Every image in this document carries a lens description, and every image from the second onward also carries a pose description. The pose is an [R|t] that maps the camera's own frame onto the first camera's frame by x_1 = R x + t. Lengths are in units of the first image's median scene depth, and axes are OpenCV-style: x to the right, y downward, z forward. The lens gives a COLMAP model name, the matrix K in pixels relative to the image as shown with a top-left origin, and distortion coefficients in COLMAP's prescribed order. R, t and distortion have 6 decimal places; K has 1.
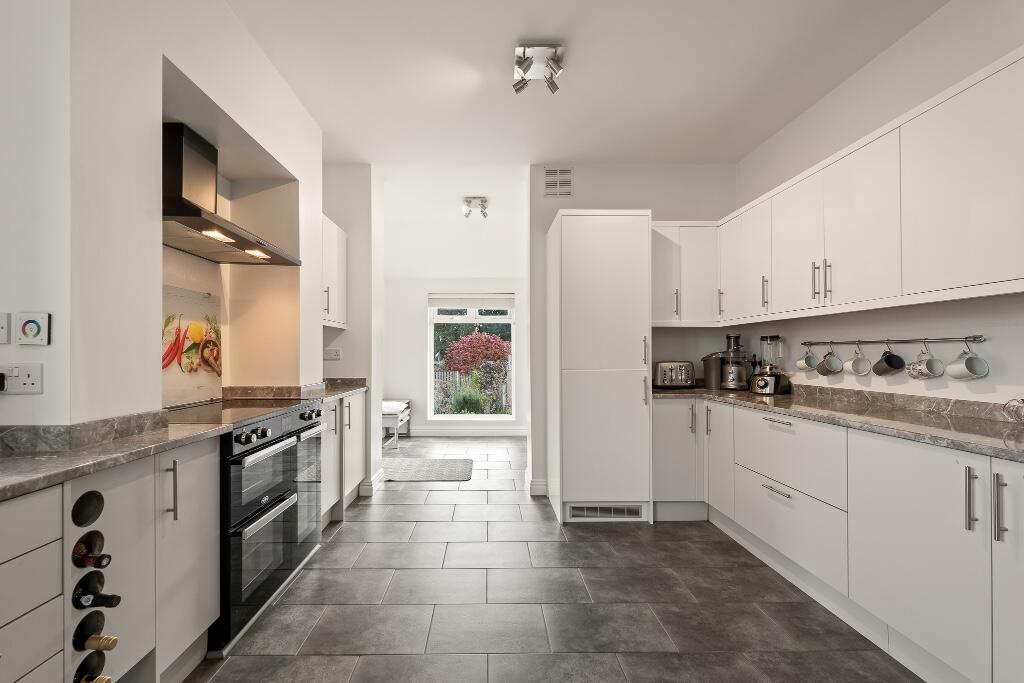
lens RADIAL K [[421.2, 0, 522.4], [0, 421.2, 351.7], [0, 0, 1]] dist [0.000074, 0.000136]
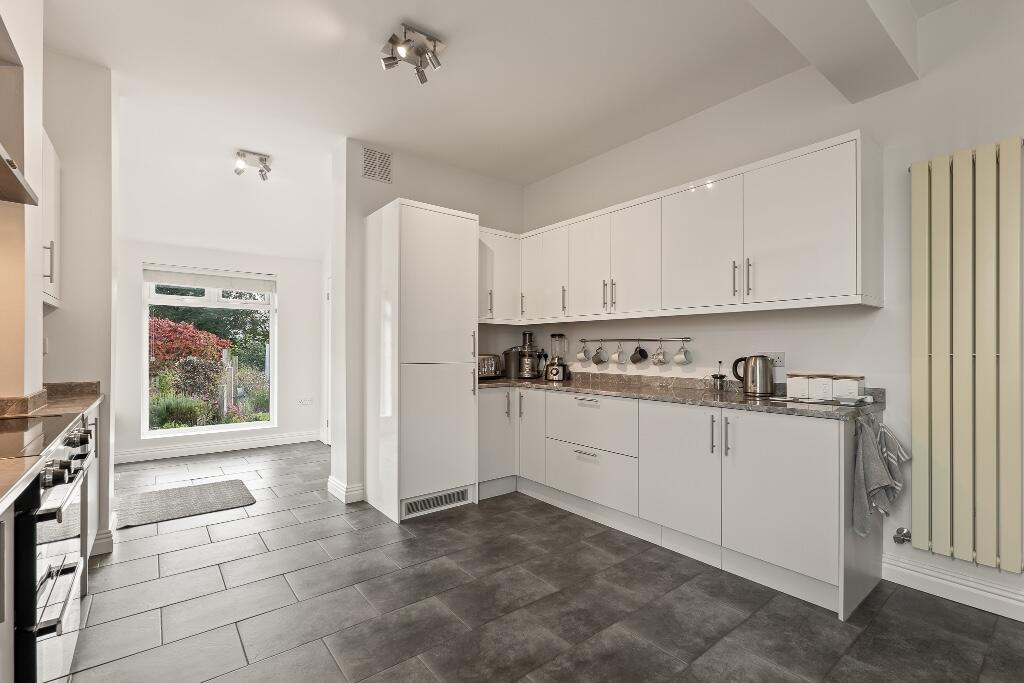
lens RADIAL K [[428.0, 0, 534.8], [0, 428.0, 348.1], [0, 0, 1]] dist [0.002034, 0.000107]
pose [[0.799137, 0.003999, 0.601135, -0.284247], [-0.006674, 0.999975, 0.002220, 0.003107], [-0.601112, -0.005786, 0.799144, 0.031979]]
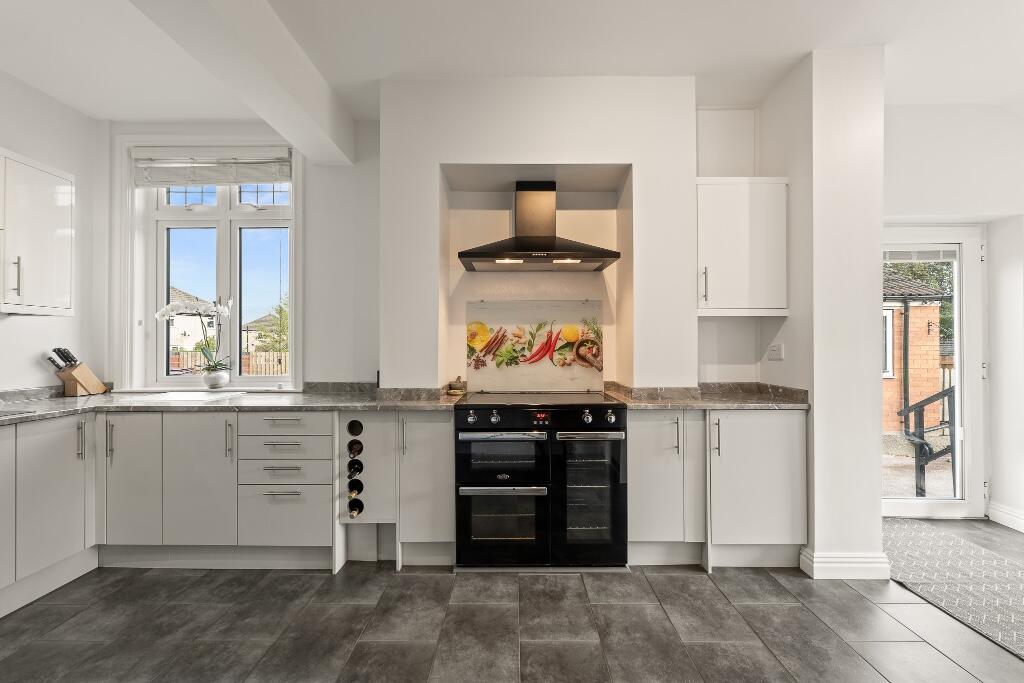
lens RADIAL K [[450.9, 0, 531.0], [0, 450.9, 342.1], [0, 0, 1]] dist [0.000810, 0.000152]
pose [[-0.084239, -0.003552, -0.996439, 0.433806], [0.008369, 0.999956, -0.004272, -0.013969], [0.996410, -0.008699, -0.084206, 0.797438]]
